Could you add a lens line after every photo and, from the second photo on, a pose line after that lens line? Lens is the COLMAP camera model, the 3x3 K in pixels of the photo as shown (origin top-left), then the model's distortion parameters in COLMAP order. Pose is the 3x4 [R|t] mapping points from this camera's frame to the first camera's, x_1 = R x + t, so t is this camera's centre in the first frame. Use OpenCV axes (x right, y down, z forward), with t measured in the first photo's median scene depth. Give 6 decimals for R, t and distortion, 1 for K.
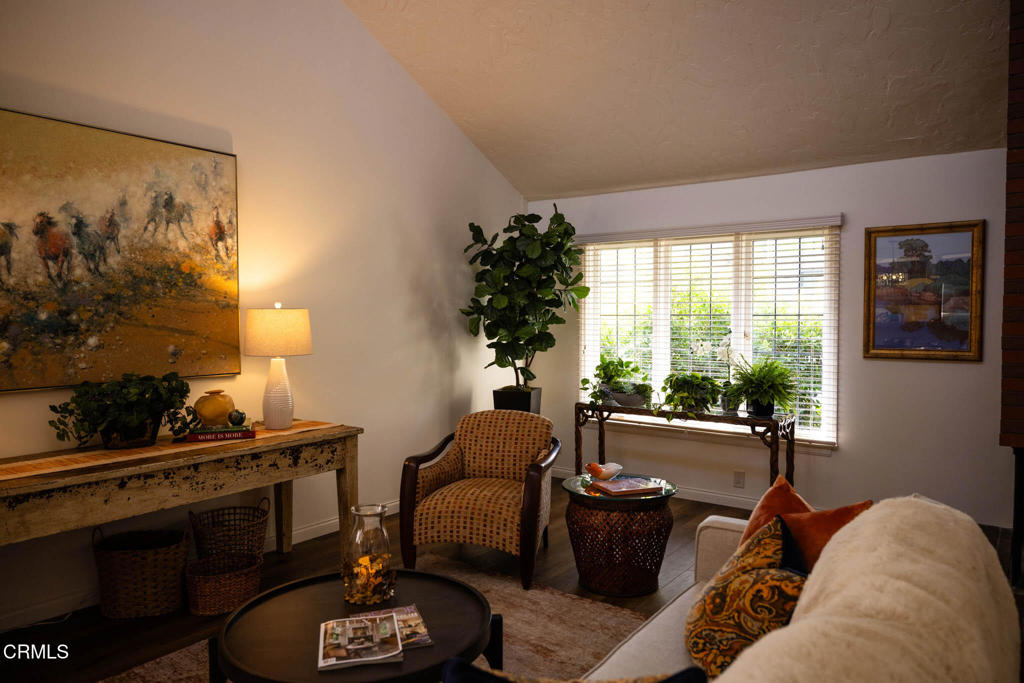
lens RADIAL K [[709.3, 0, 509.5], [0, 709.3, 338.2], [0, 0, 1]] dist [-0.004047, 0.000066]
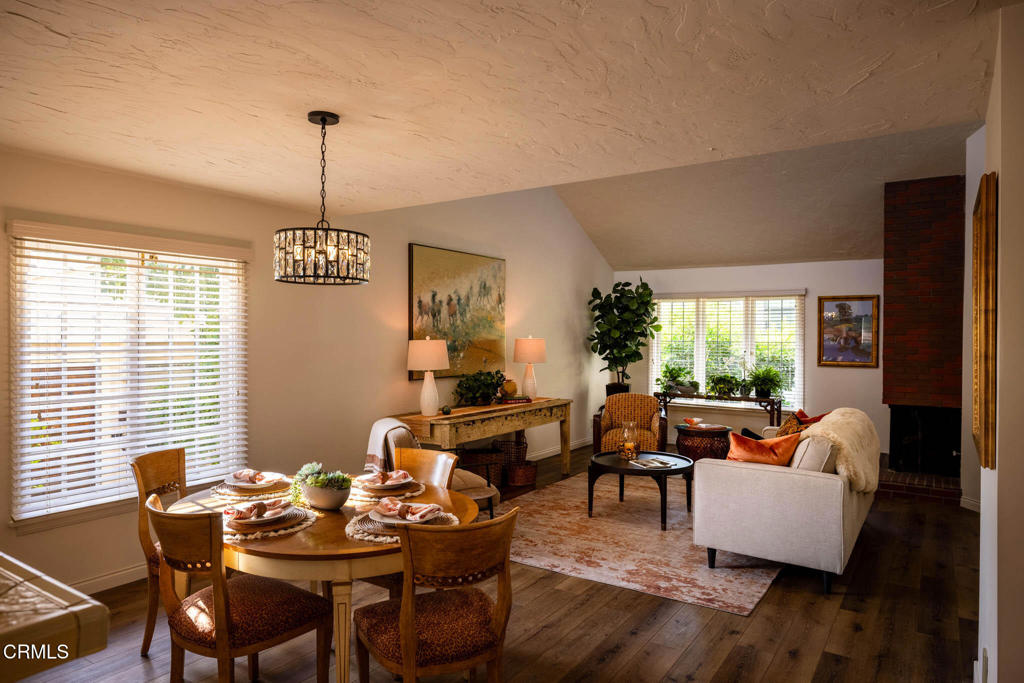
lens RADIAL K [[648.4, 0, 515.1], [0, 648.4, 337.9], [0, 0, 1]] dist [-0.004764, -0.001534]
pose [[0.998558, 0.005971, 0.053343, -0.368375], [-0.004555, 0.999635, -0.026636, 0.003145], [-0.053483, 0.026354, 0.998221, -0.629811]]
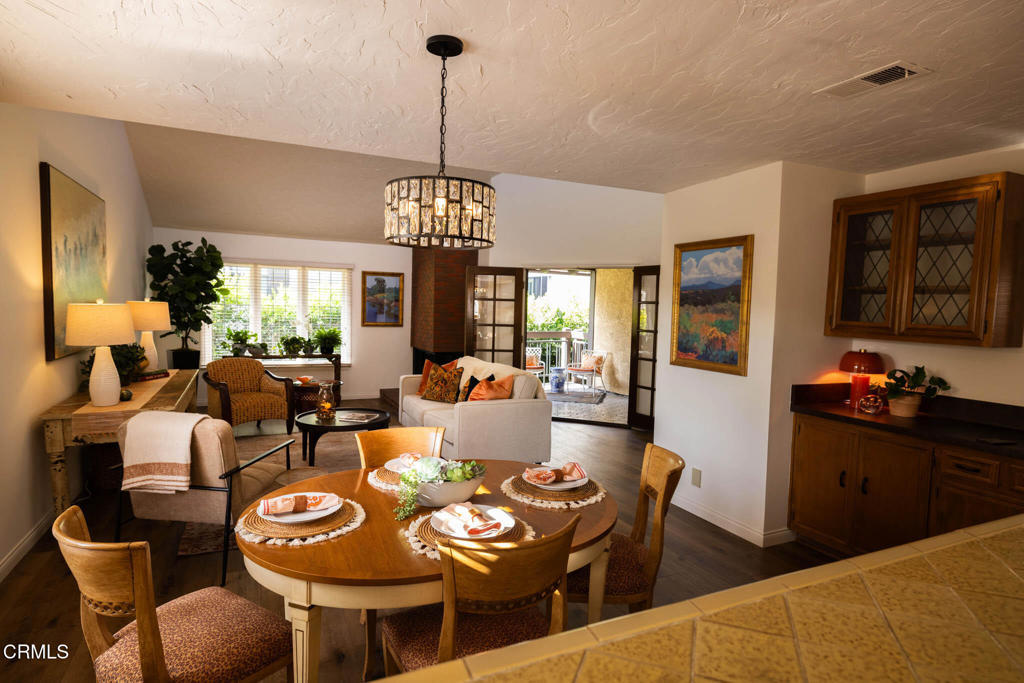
lens RADIAL K [[555.1, 0, 504.7], [0, 555.1, 340.0], [0, 0, 1]] dist [-0.000291, 0.000316]
pose [[0.477002, -0.039642, 0.878008, -0.857680], [0.003403, 0.999058, 0.043259, -0.004207], [-0.878896, -0.017646, 0.476687, -0.285315]]
